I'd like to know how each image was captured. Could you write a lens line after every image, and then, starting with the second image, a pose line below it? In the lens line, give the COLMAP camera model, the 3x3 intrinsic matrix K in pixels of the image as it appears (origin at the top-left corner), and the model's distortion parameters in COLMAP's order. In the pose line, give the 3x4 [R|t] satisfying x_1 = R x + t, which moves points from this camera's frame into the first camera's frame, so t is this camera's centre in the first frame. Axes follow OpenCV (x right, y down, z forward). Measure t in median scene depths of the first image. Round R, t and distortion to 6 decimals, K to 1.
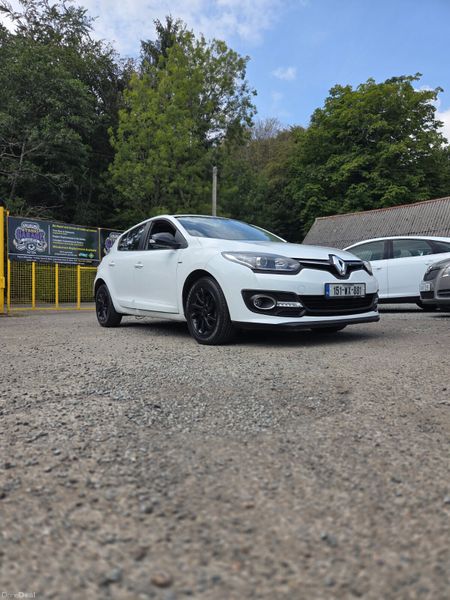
lens RADIAL K [[394.9, 0, 225.0], [0, 394.9, 300.0], [0, 0, 1]] dist [0.056710, -0.002096]
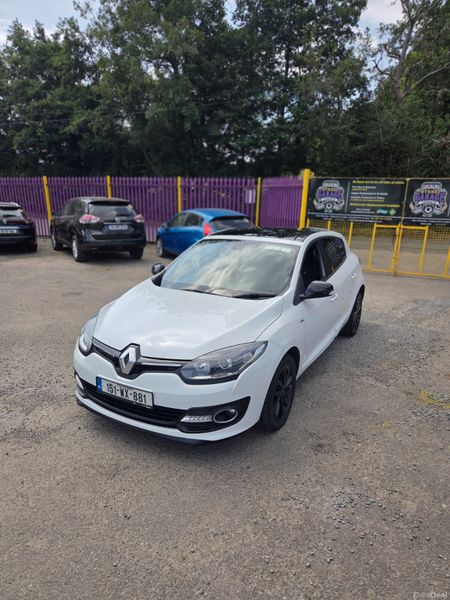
lens RADIAL K [[394.7, 0, 225.5], [0, 394.7, 315.7], [0, 0, 1]] dist [0.007413, -0.000662]
pose [[0.428232, 0.271918, -0.861788, 0.335315], [-0.035821, 0.958012, 0.284480, -0.130937], [0.902959, -0.090954, 0.419992, 0.279056]]
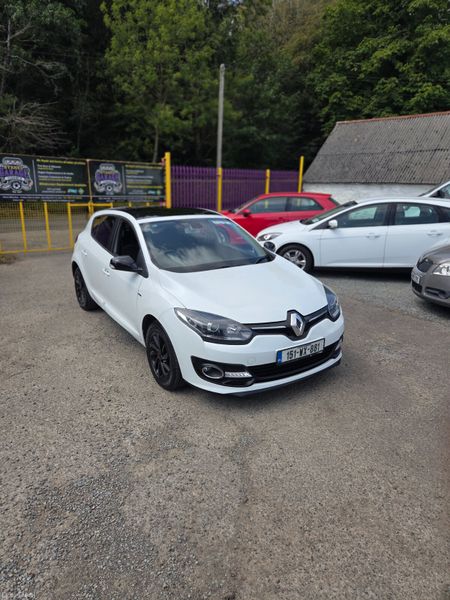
lens RADIAL K [[394.7, 0, 225.0], [0, 394.7, 300.0], [0, 0, 1]] dist [0.060517, -0.040856]
pose [[0.998893, 0.033276, -0.033252, 0.047185], [-0.023072, 0.962538, 0.270164, -0.129840], [0.040997, -0.269098, 0.962240, 0.030583]]
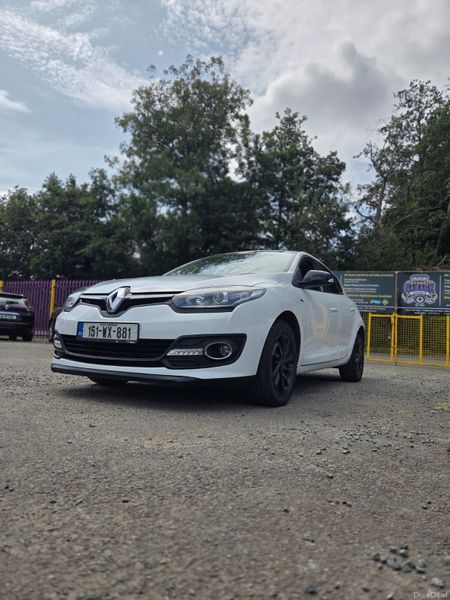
lens RADIAL K [[394.7, 0, 225.0], [0, 394.7, 300.0], [0, 0, 1]] dist [0.060517, -0.040856]
pose [[0.430362, -0.047781, -0.901391, 0.340447], [-0.071145, 0.993696, -0.086641, -0.011114], [0.899848, 0.101416, 0.424249, 0.284439]]
